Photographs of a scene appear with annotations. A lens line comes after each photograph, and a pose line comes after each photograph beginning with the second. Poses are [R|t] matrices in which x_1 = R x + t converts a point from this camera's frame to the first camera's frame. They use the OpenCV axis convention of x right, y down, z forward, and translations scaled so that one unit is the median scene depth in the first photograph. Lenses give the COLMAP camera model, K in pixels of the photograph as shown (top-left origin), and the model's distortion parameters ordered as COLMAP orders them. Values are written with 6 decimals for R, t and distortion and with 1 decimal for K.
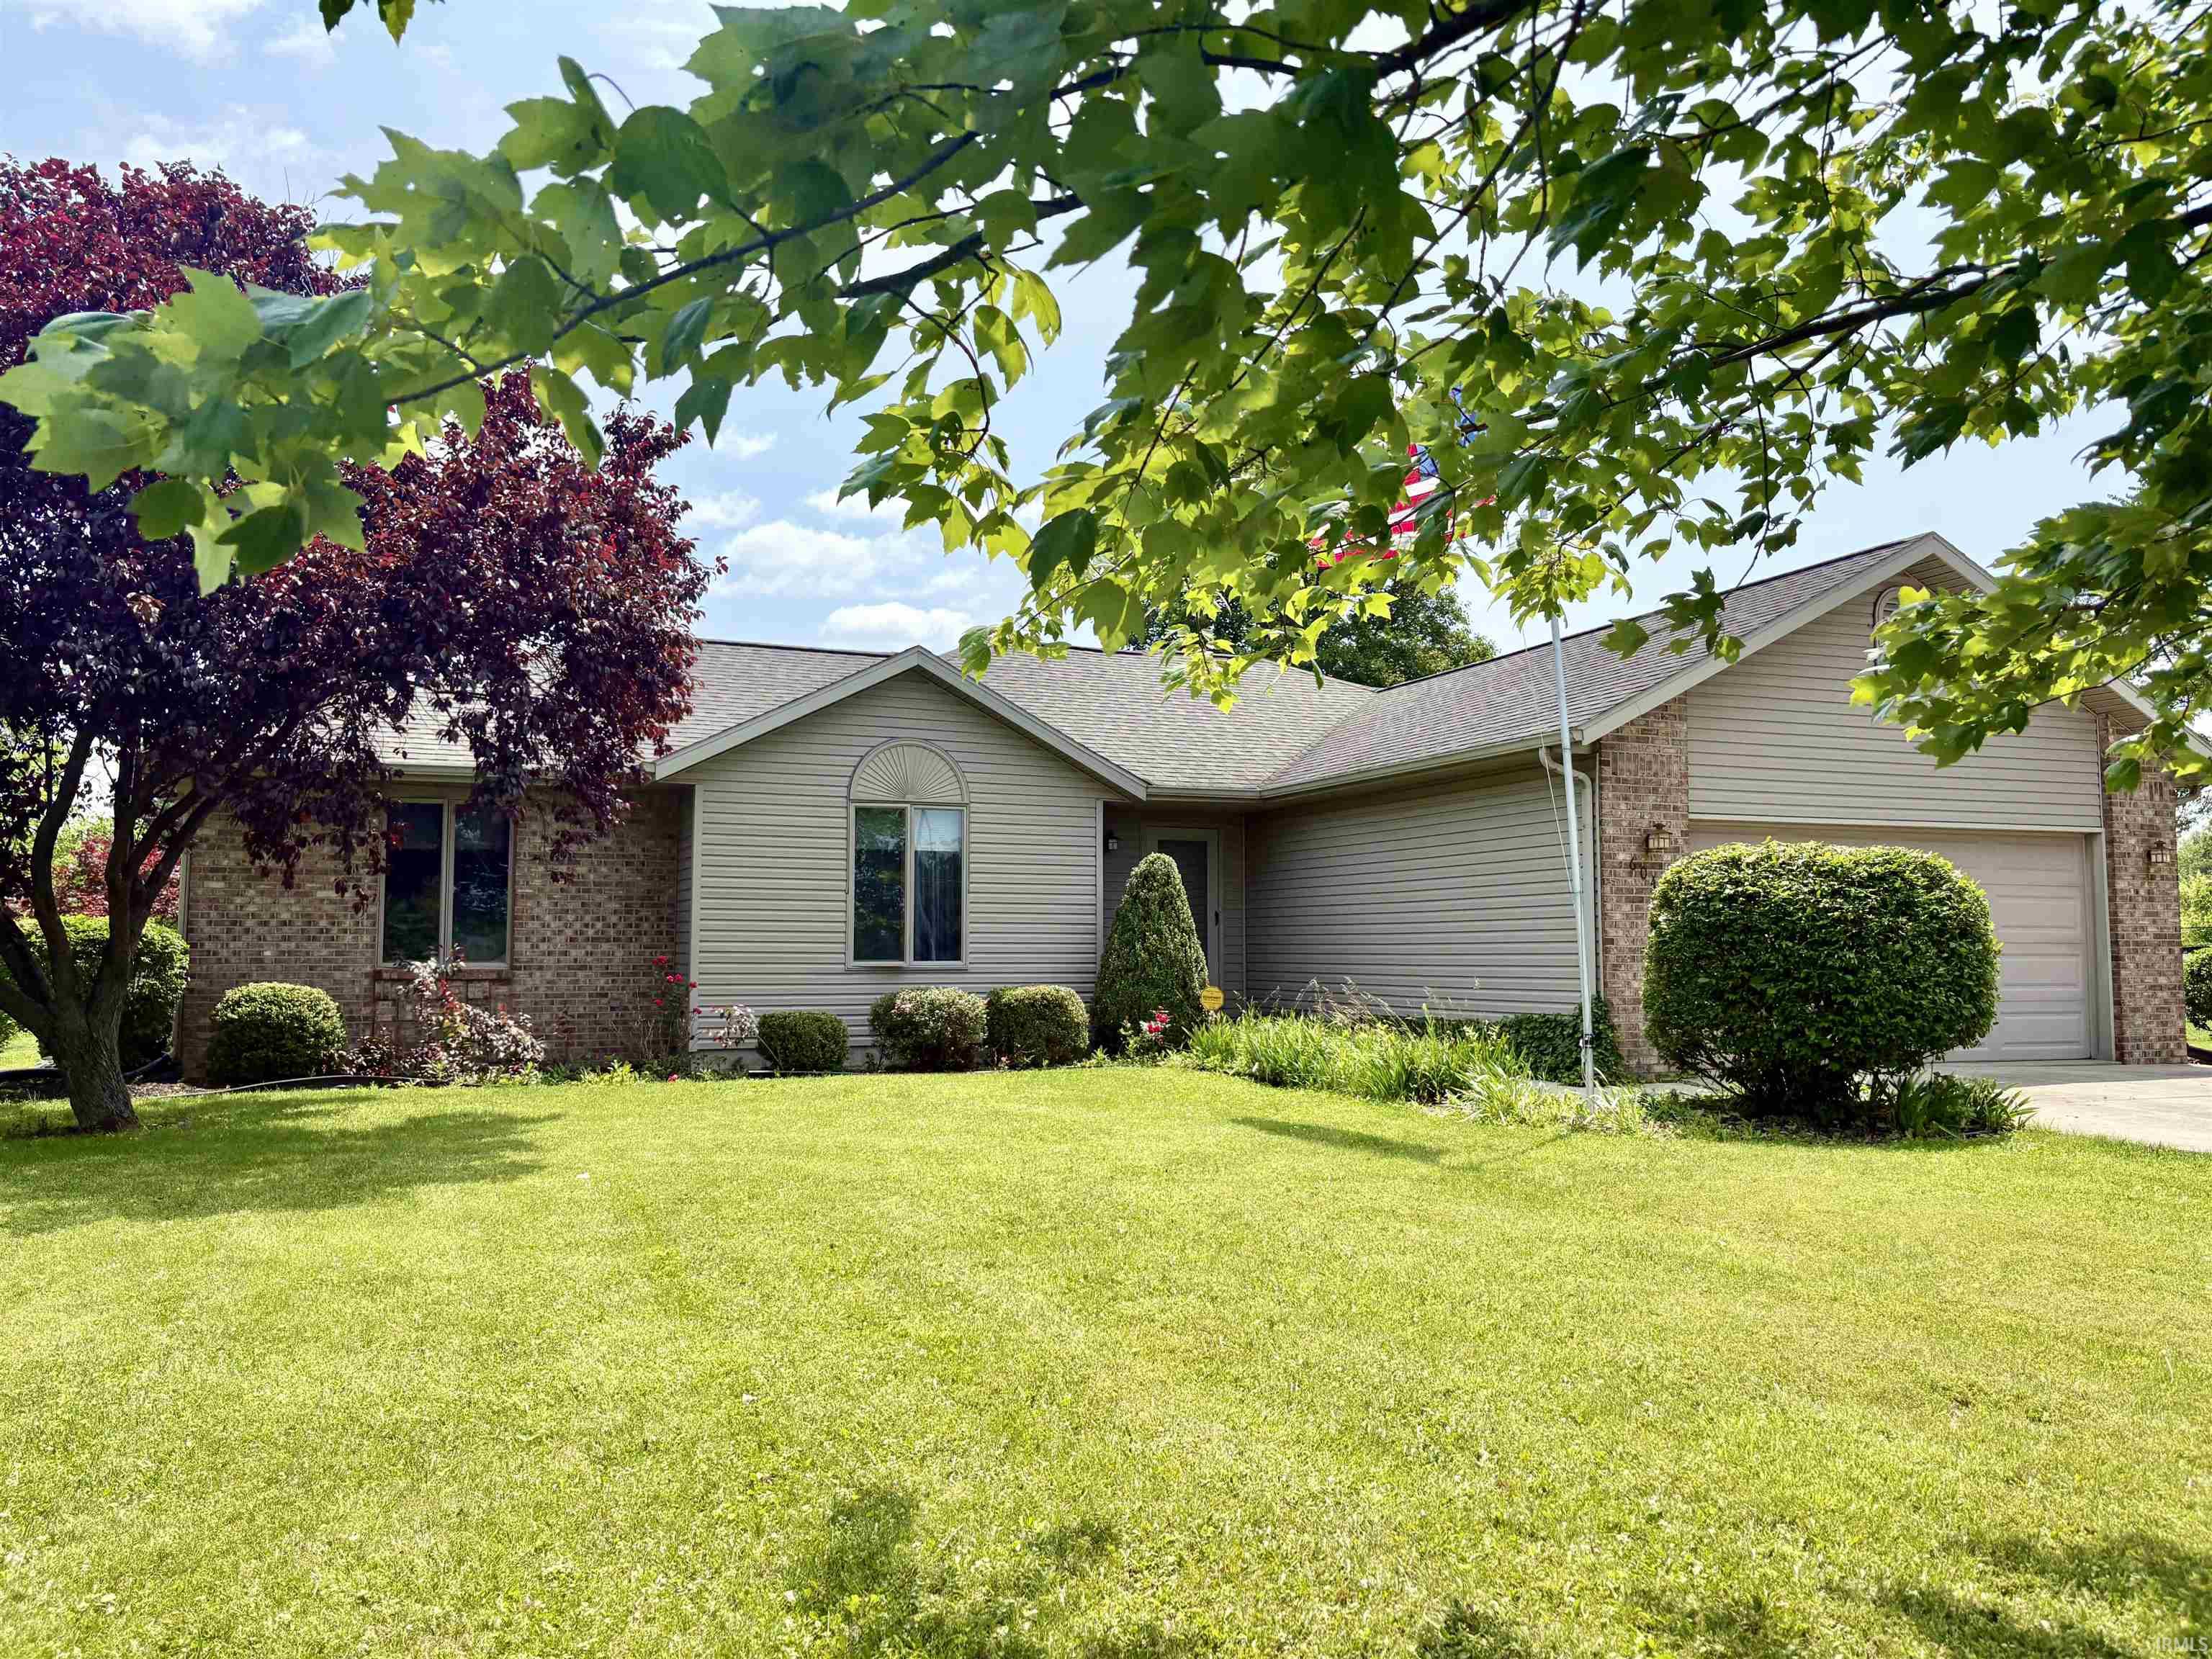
lens RADIAL K [[1688.2, 0, 1105.9], [0, 1688.2, 839.3], [0, 0, 1]] dist [0.050497, -0.051054]
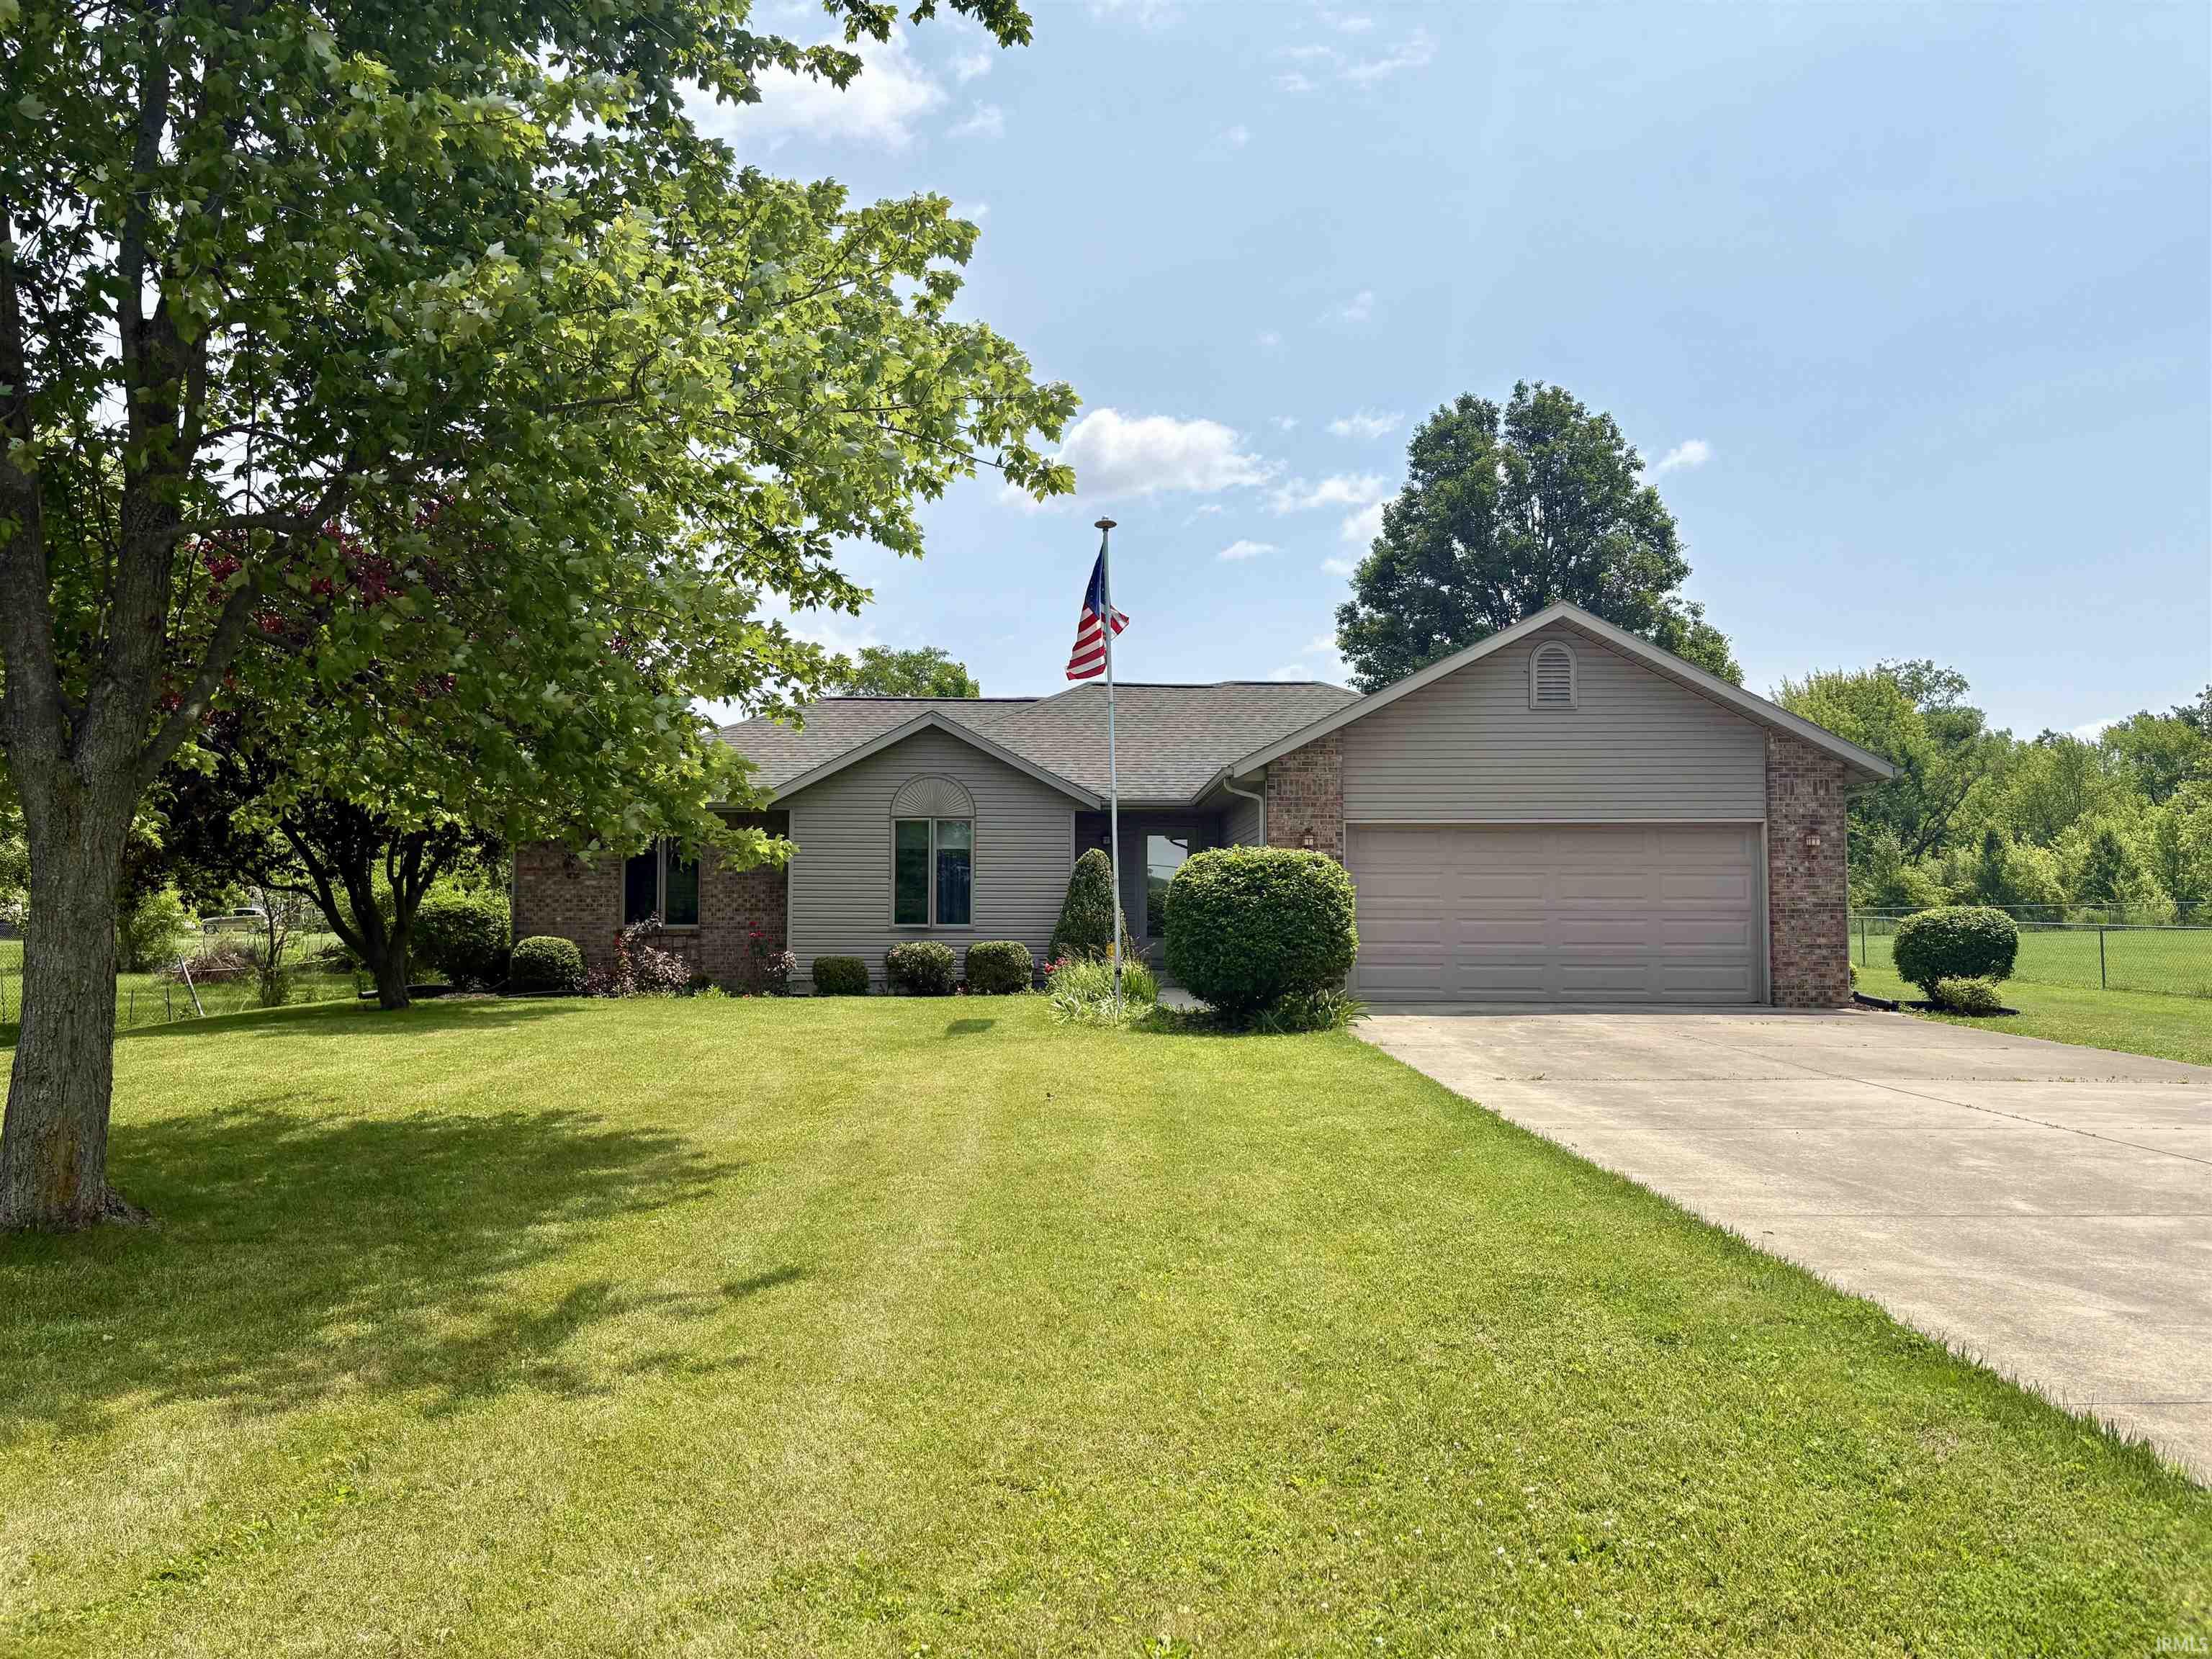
lens RADIAL K [[1725.2, 0, 1106.0], [0, 1725.2, 829.5], [0, 0, 1]] dist [0.111049, -0.237814]
pose [[0.930501, -0.018841, -0.365804, 0.621940], [0.024808, 0.999625, 0.011620, -0.026108], [0.365447, -0.019887, 0.930620, -0.375248]]
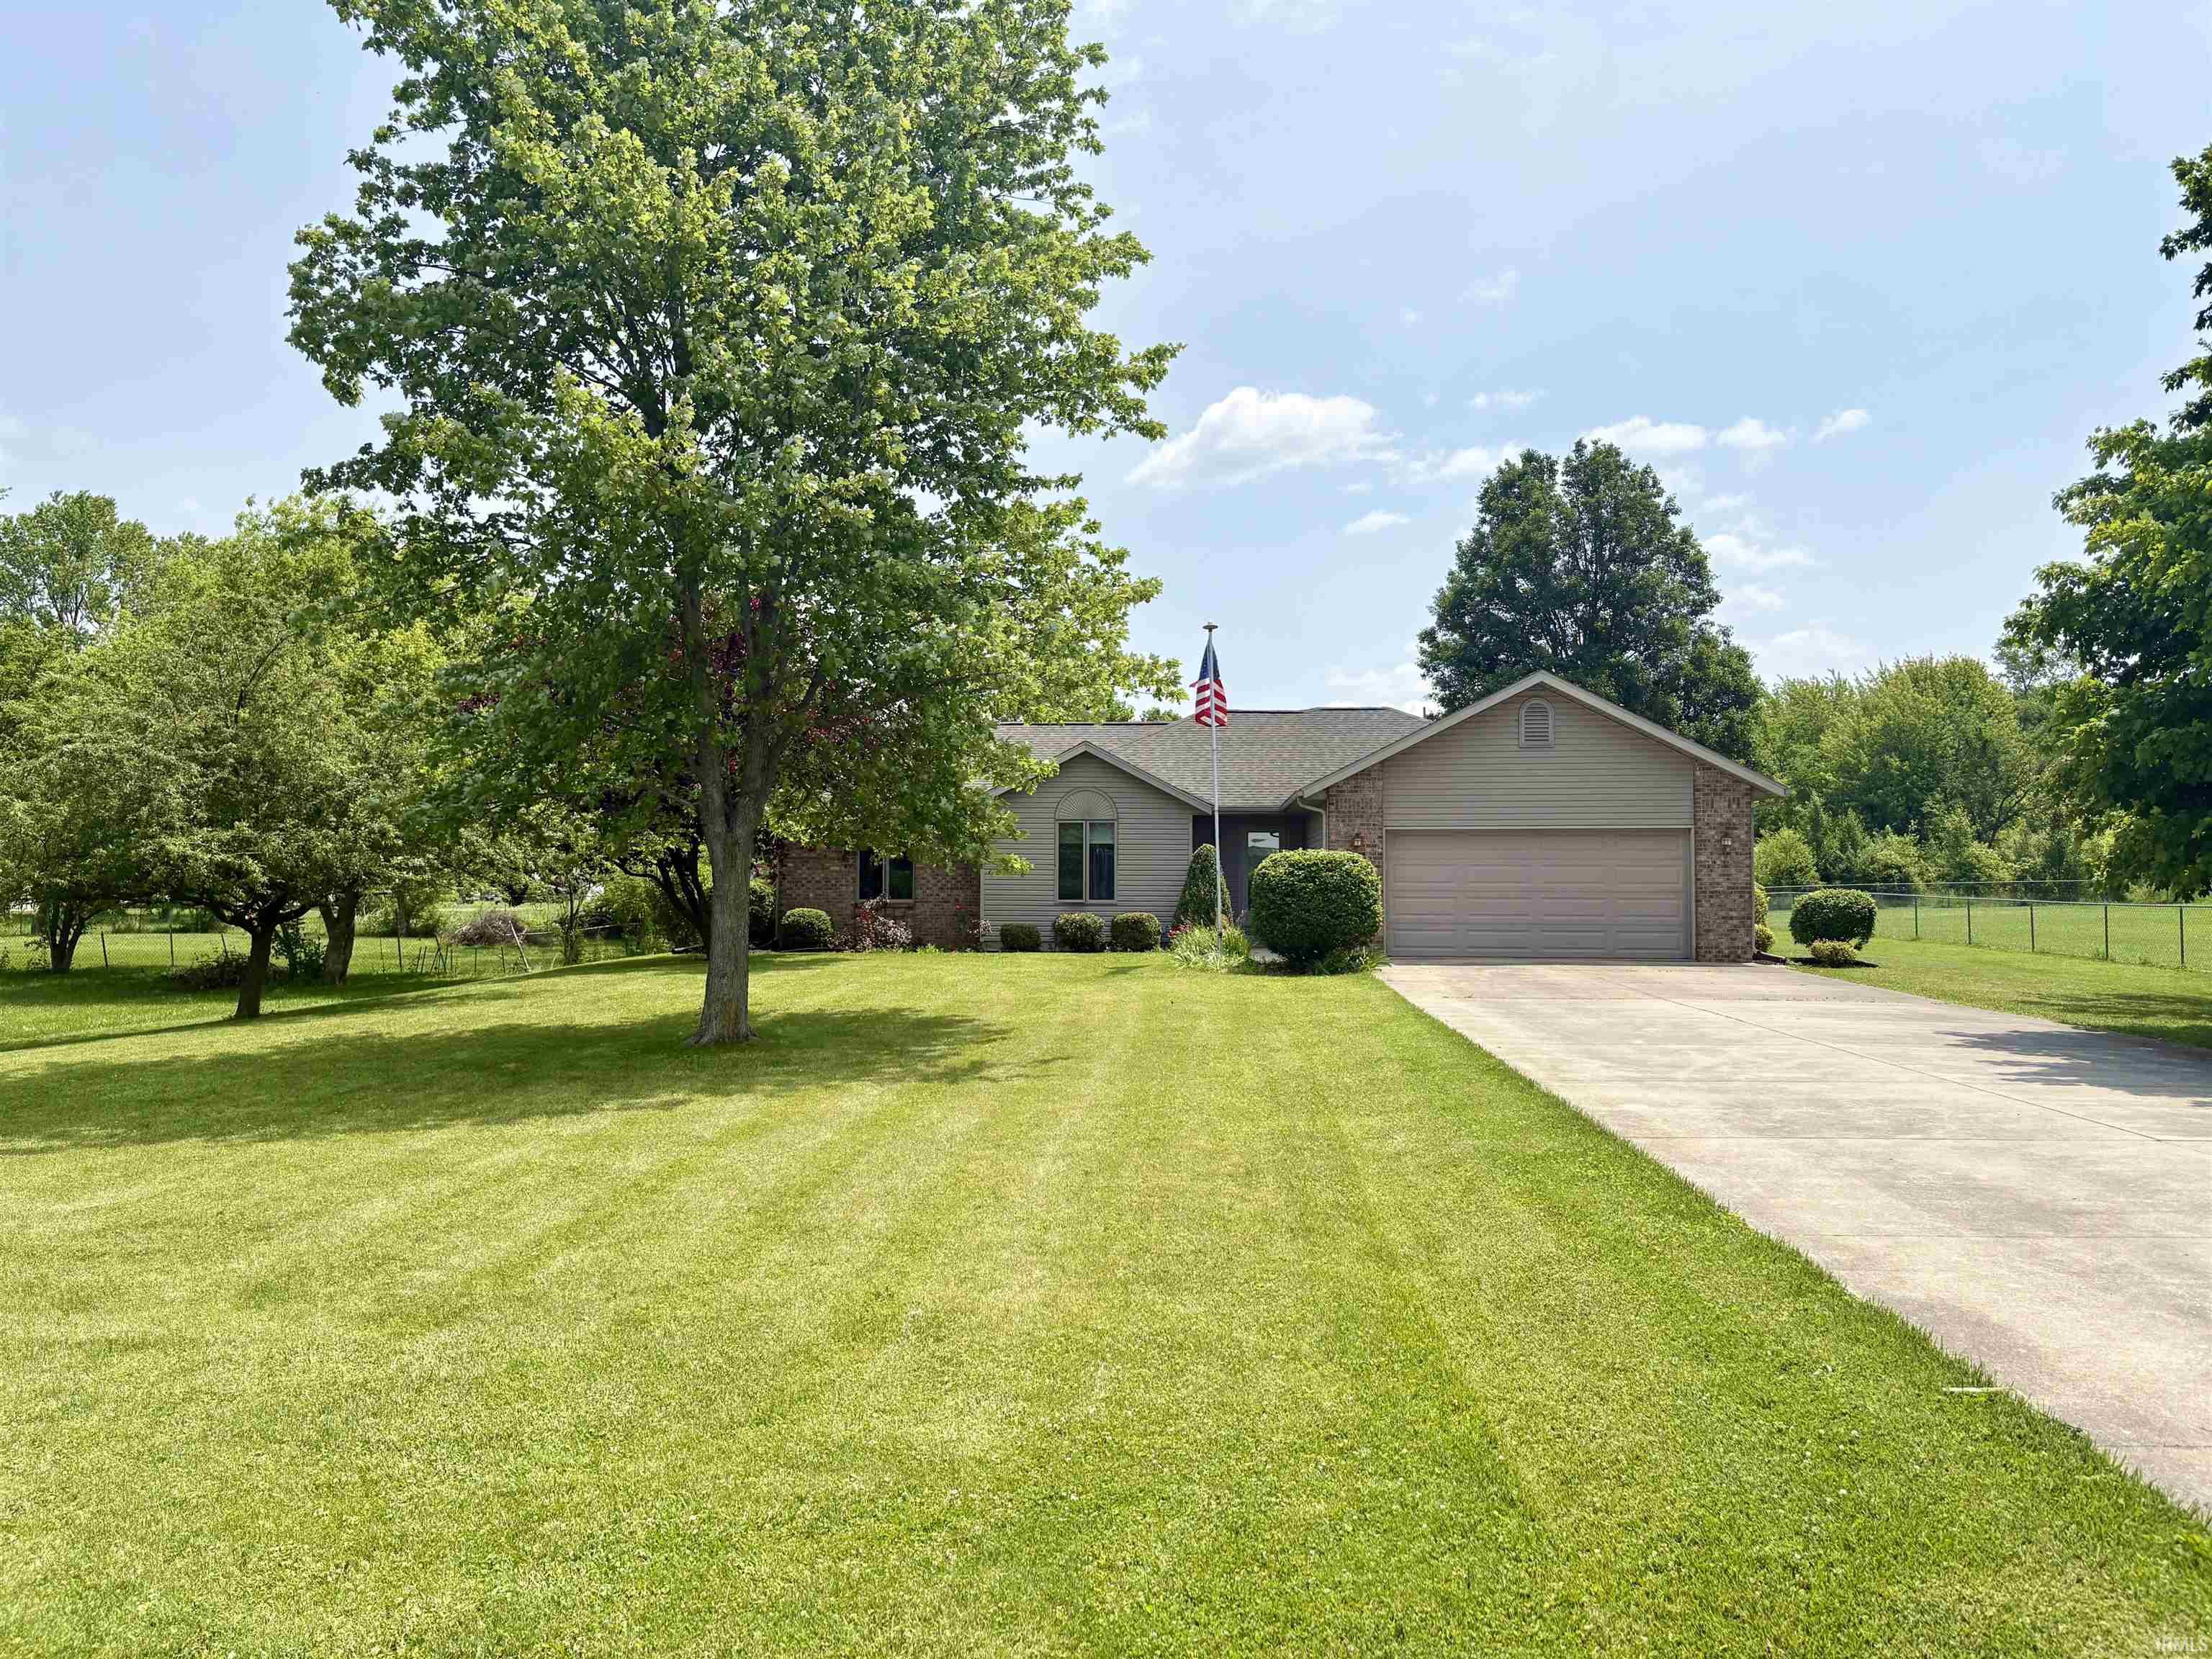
lens RADIAL K [[1717.4, 0, 1101.5], [0, 1717.4, 852.9], [0, 0, 1]] dist [0.144352, -0.219127]
pose [[0.899968, -0.008130, -0.435879, 0.839527], [0.028622, 0.998771, 0.040469, -0.069183], [0.435014, -0.048896, 0.899095, -0.869171]]
